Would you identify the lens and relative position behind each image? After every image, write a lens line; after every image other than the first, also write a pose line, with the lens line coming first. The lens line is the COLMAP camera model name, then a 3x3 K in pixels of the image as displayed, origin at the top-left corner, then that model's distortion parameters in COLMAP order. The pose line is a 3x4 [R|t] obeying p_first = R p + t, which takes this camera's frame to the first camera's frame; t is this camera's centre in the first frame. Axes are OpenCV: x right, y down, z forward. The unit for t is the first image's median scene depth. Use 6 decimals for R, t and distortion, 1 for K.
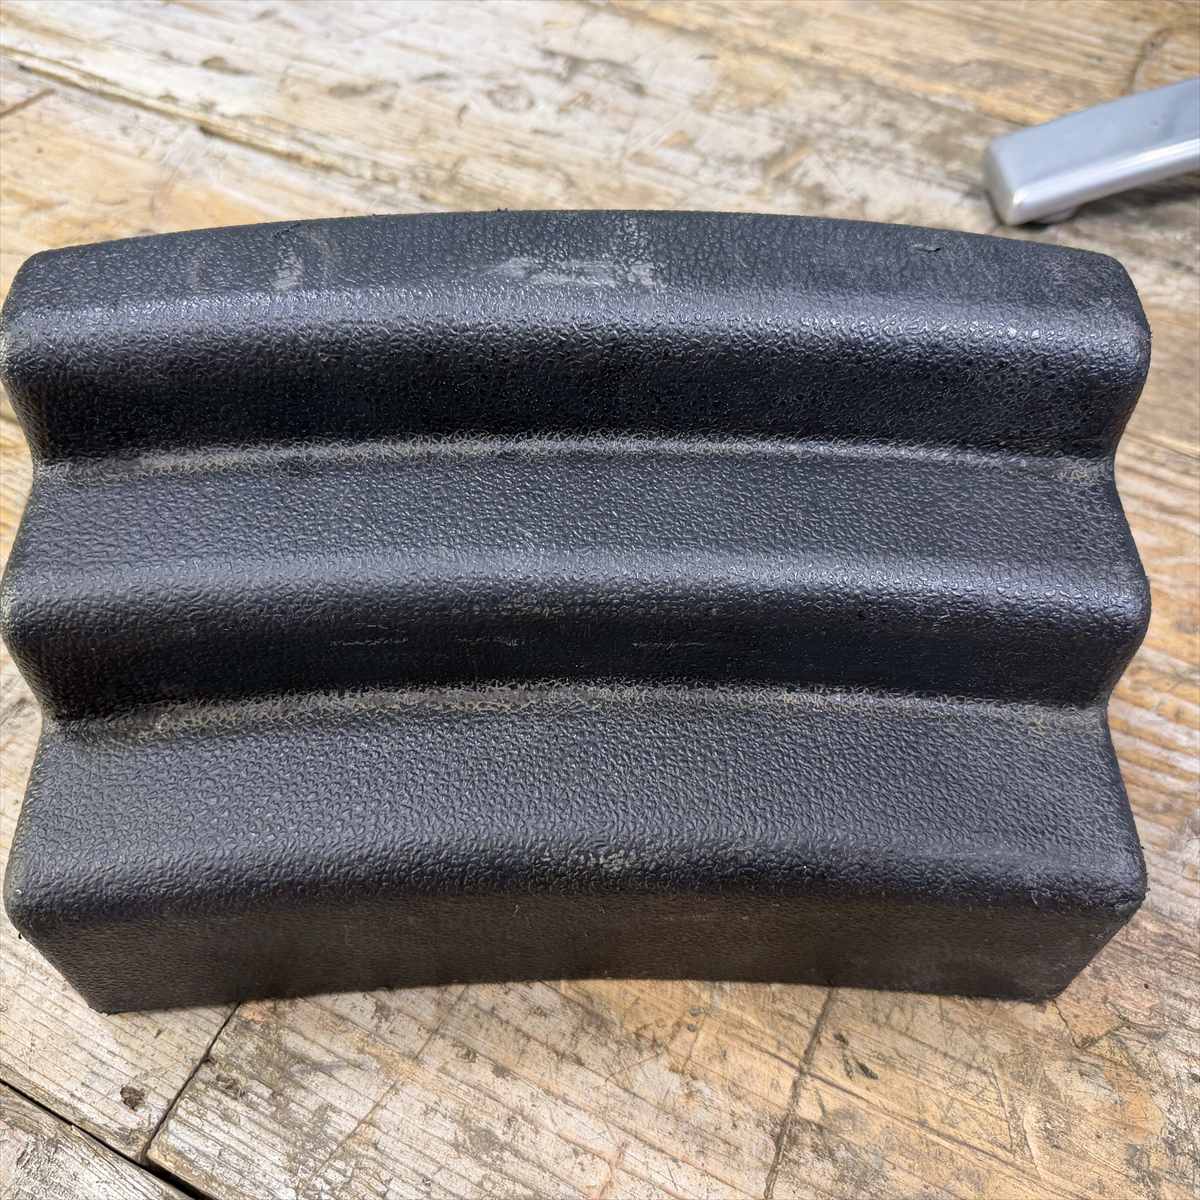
lens RADIAL K [[1180.7, 0, 603.8], [0, 1180.7, 600.5], [0, 0, 1]] dist [-0.008542, -0.038382]
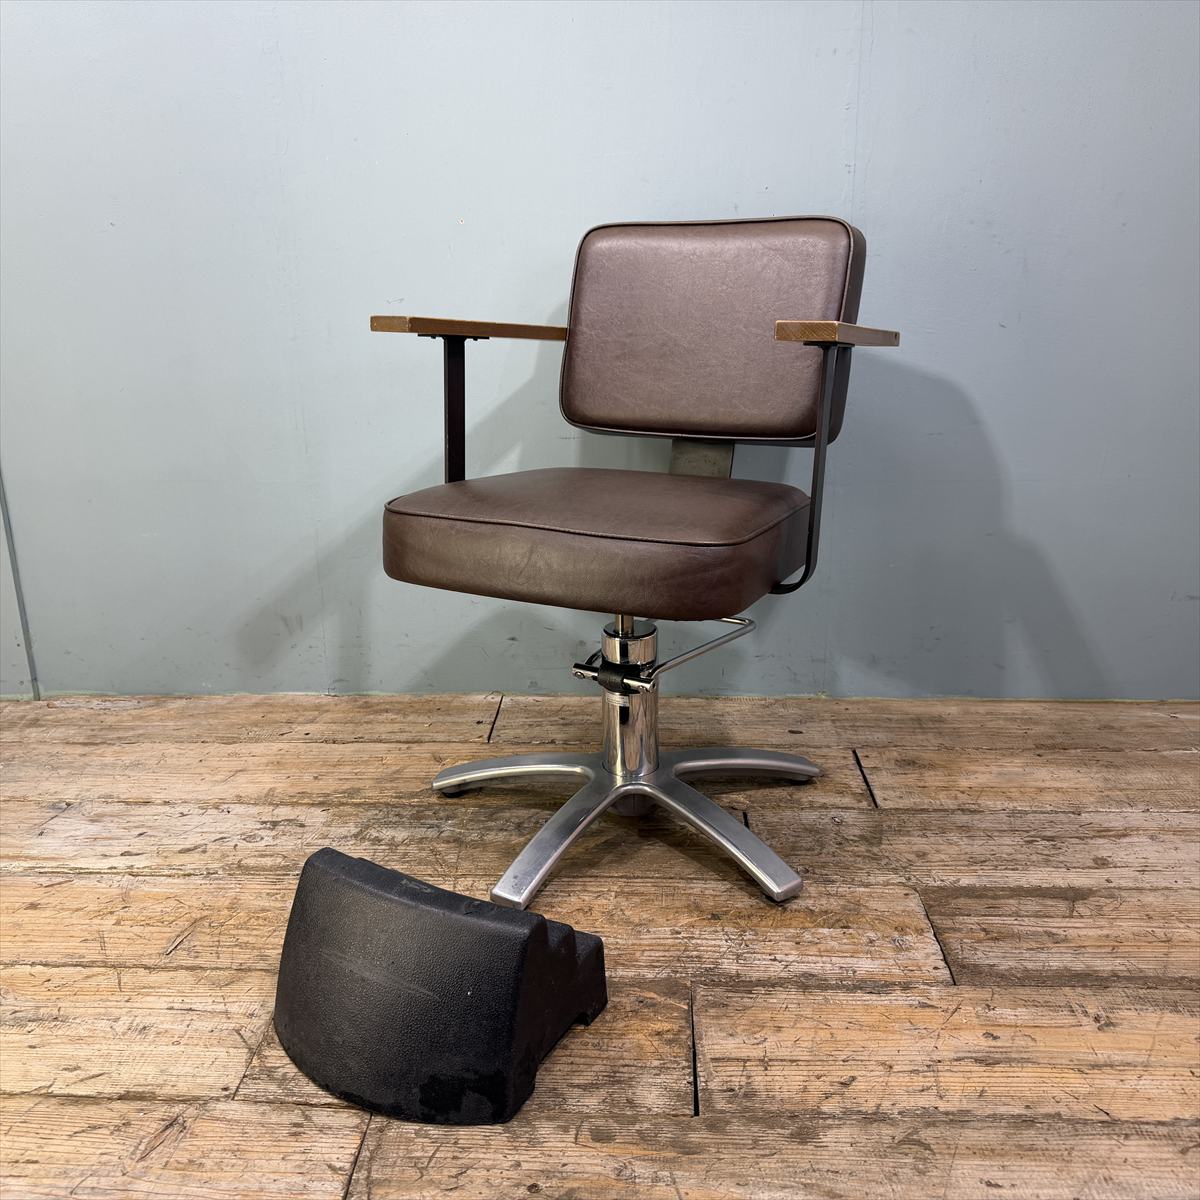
lens RADIAL K [[1123.6, 0, 587.5], [0, 1123.6, 597.5], [0, 0, 1]] dist [0.196934, -0.460439]
pose [[0.921272, -0.143530, 0.361464, -0.237301], [0.337851, 0.755732, -0.561004, 0.853098], [-0.192649, 0.638958, 0.744727, -1.394087]]
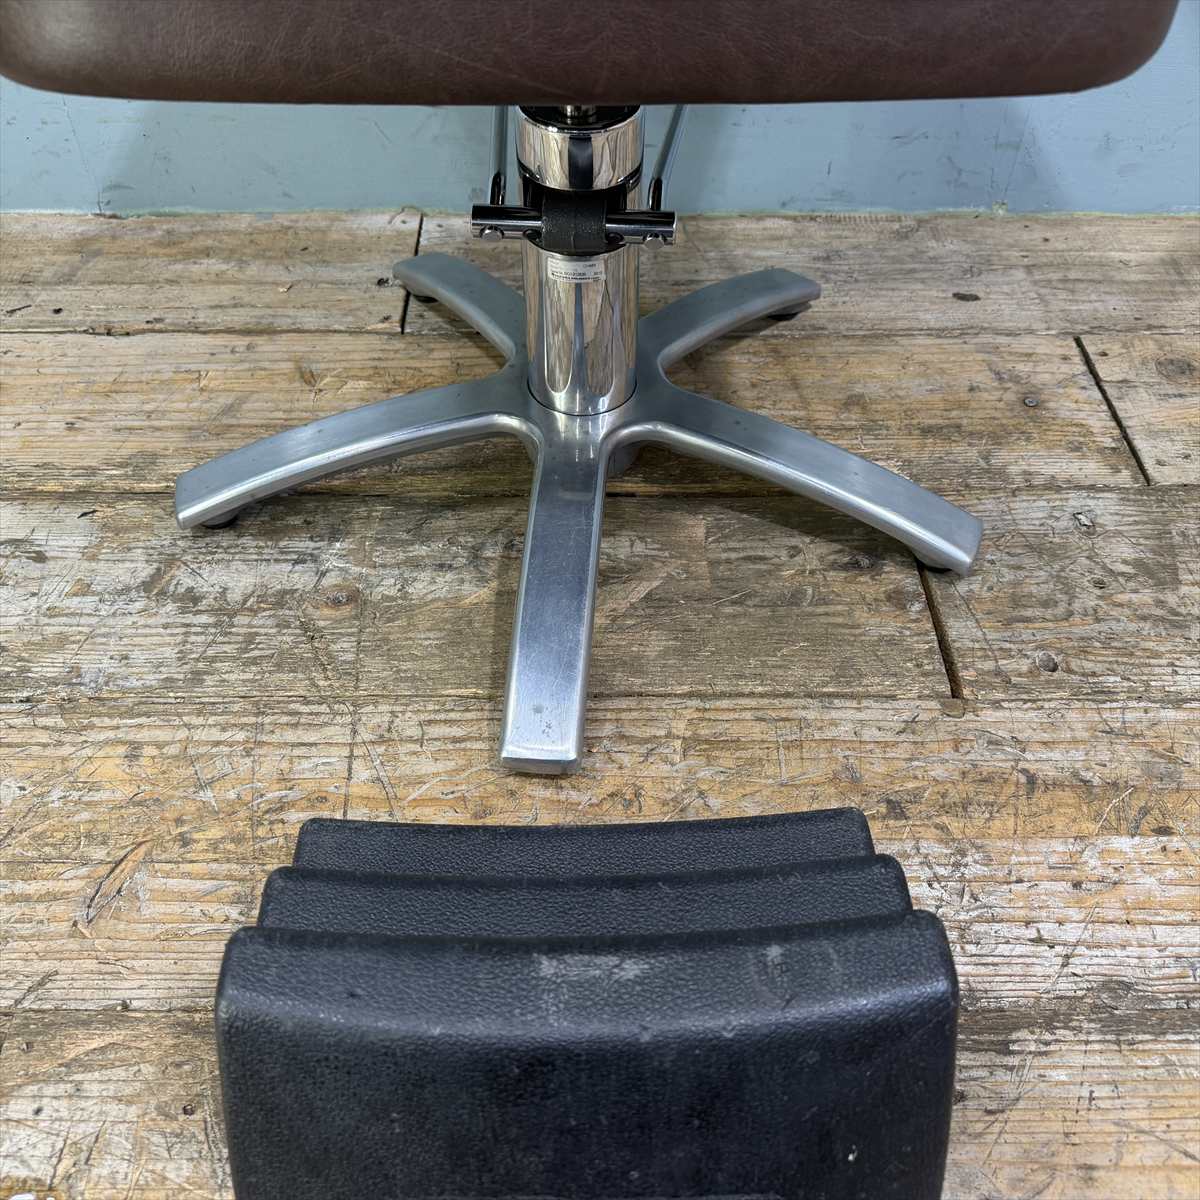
lens RADIAL K [[1131.3, 0, 598.7], [0, 1131.3, 594.6], [0, 0, 1]] dist [0.184903, -0.445937]
pose [[0.896844, -0.331200, 0.293219, 0.203067], [0.372227, 0.923192, -0.095724, -0.032422], [-0.238993, 0.194993, 0.951241, -0.394788]]
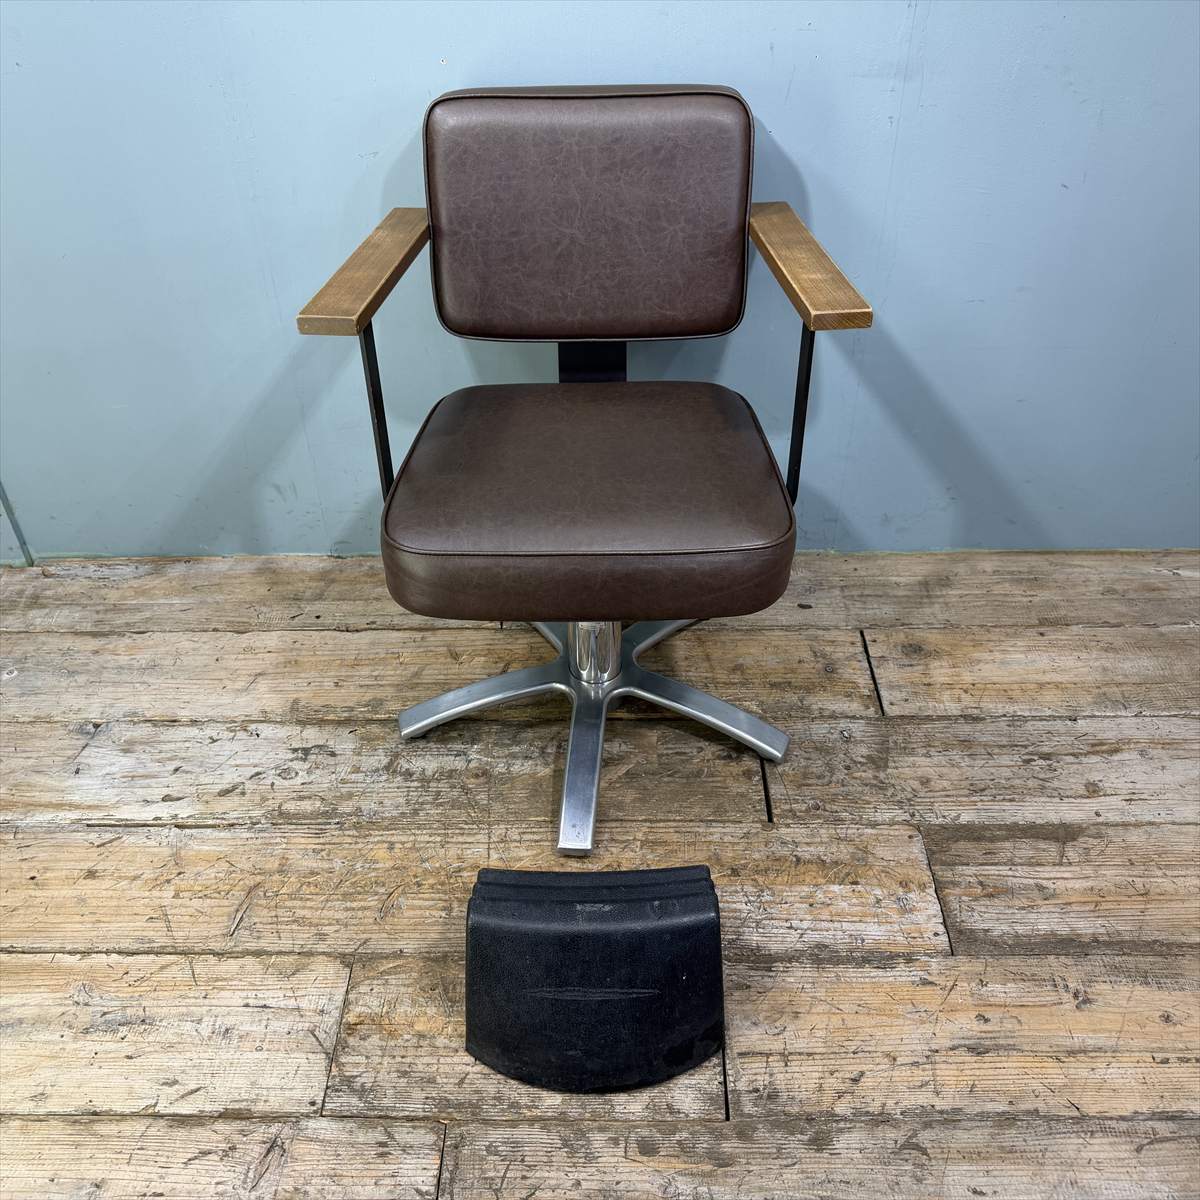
lens RADIAL K [[1119.9, 0, 596.2], [0, 1119.9, 608.0], [0, 0, 1]] dist [0.207600, -0.513642]
pose [[0.904510, -0.295322, 0.307647, -0.130043], [0.369474, 0.902940, -0.219521, 0.070377], [-0.212957, 0.312226, 0.925832, -1.719859]]
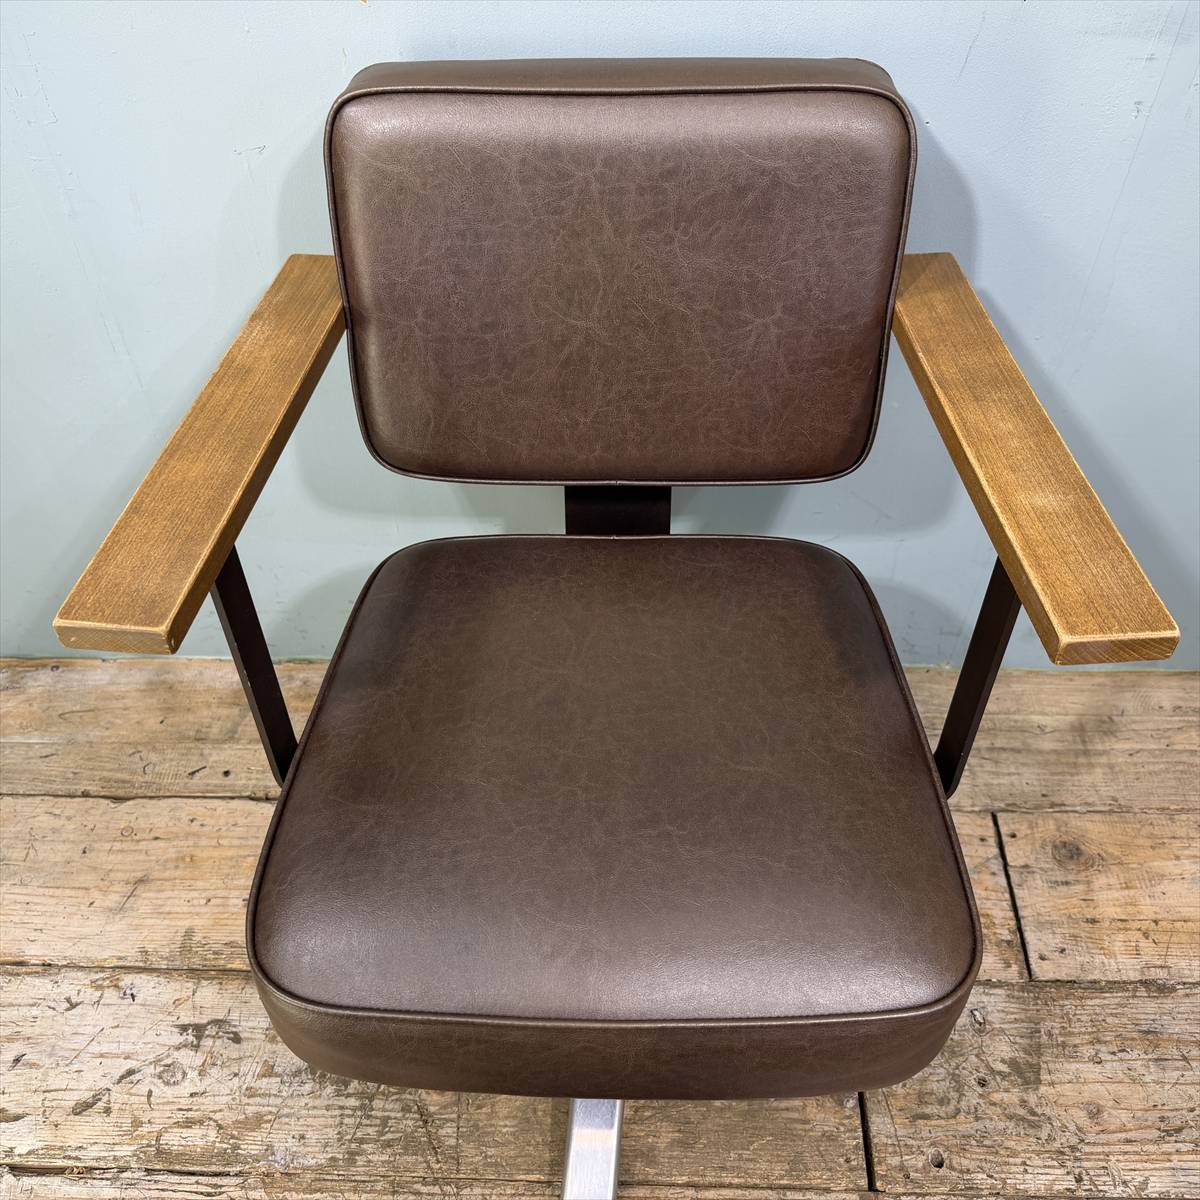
lens RADIAL K [[1148.0, 0, 592.9], [0, 1148.0, 592.8], [0, 0, 1]] dist [-0.000159, -0.008482]
pose [[0.911273, -0.331172, 0.244759, 0.344883], [0.357694, 0.931061, -0.071974, -0.774318], [-0.204050, 0.153137, 0.966909, -1.050878]]
